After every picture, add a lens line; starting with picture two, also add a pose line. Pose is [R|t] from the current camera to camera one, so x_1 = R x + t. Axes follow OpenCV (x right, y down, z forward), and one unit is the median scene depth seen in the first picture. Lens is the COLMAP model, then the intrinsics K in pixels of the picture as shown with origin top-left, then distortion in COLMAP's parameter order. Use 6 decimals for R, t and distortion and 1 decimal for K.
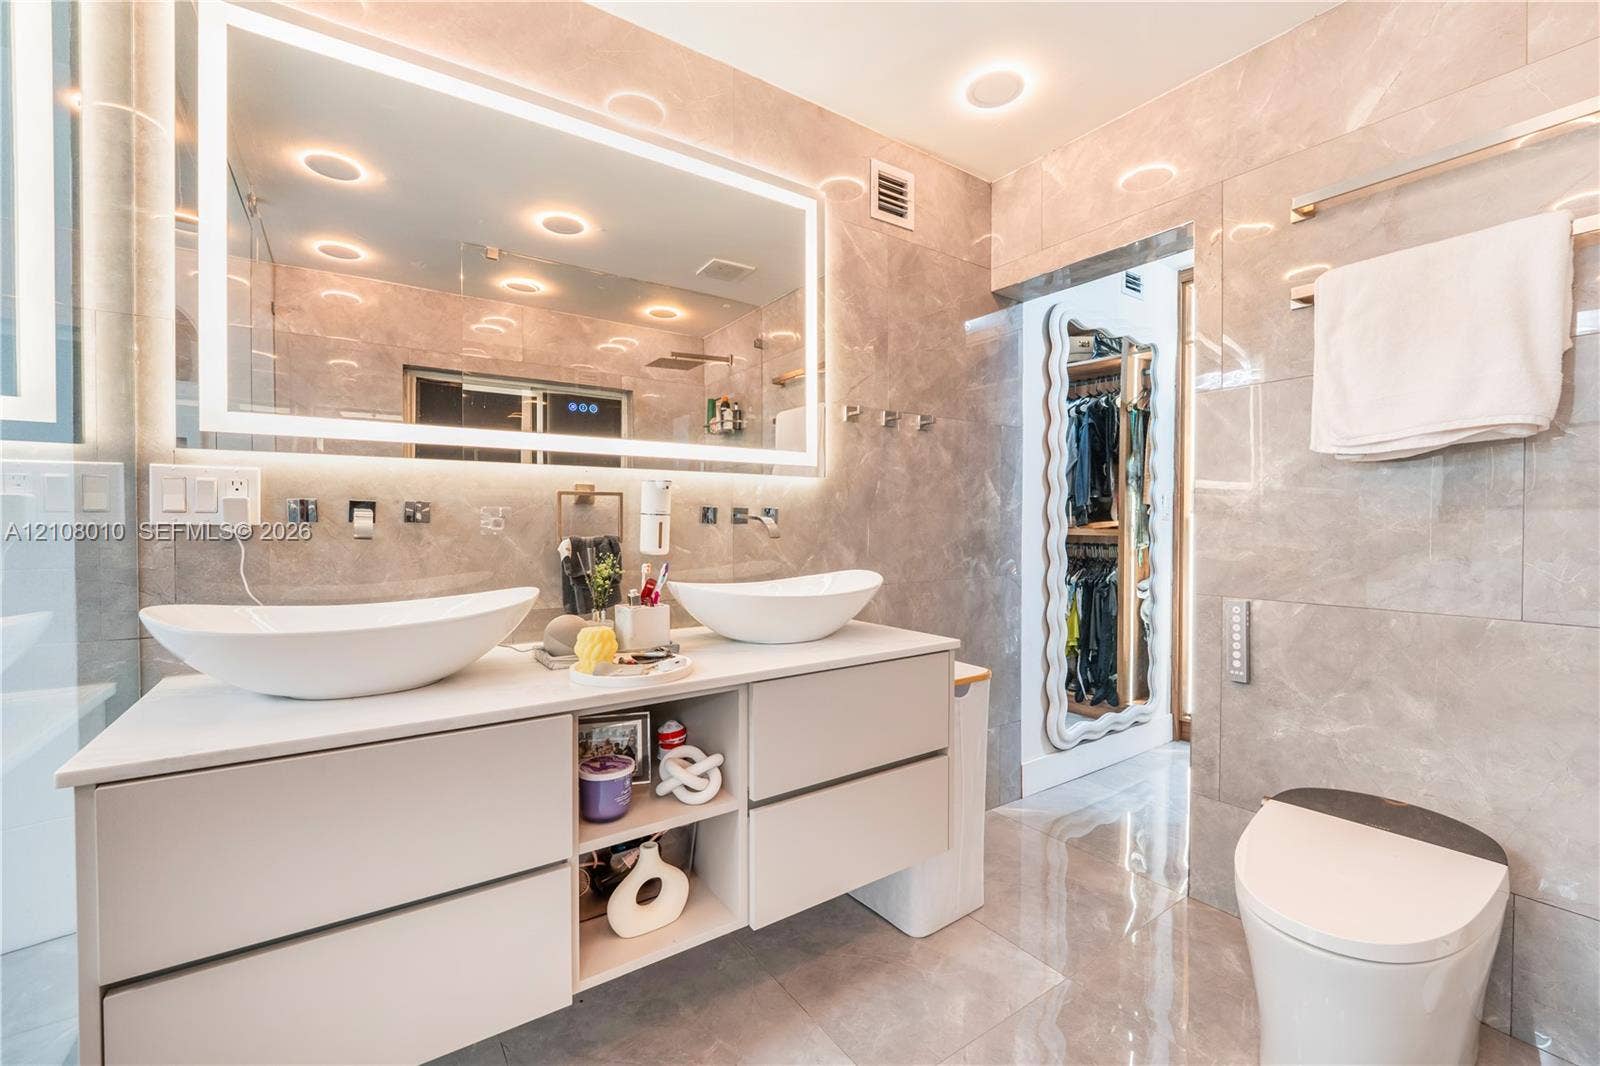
lens RADIAL K [[659.1, 0, 800.0], [0, 659.1, 533.0], [0, 0, 1]] dist [-0.004367, -0.000517]
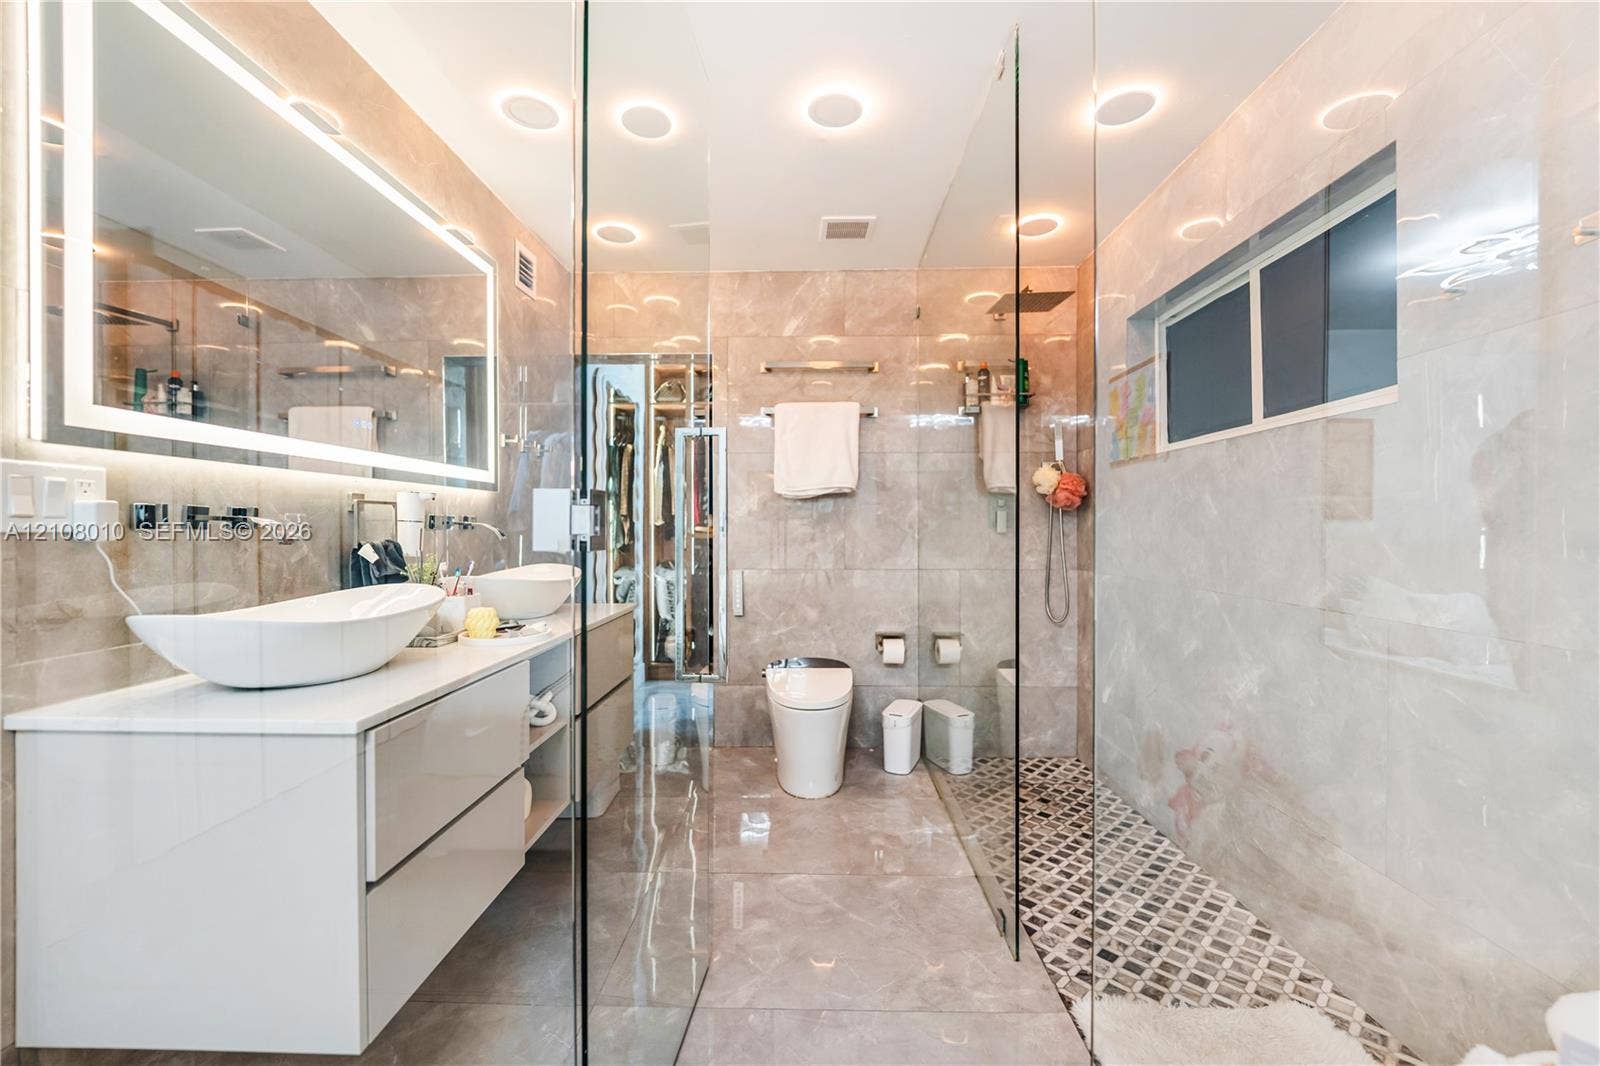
lens RADIAL K [[659.1, 0, 800.0], [0, 659.1, 533.0], [0, 0, 1]] dist [-0.004367, -0.000517]
pose [[0.588815, -0.006414, 0.808242, -0.761334], [0.011247, 0.999937, -0.000259, 0.000406], [-0.808189, 0.009243, 0.588850, -0.227691]]
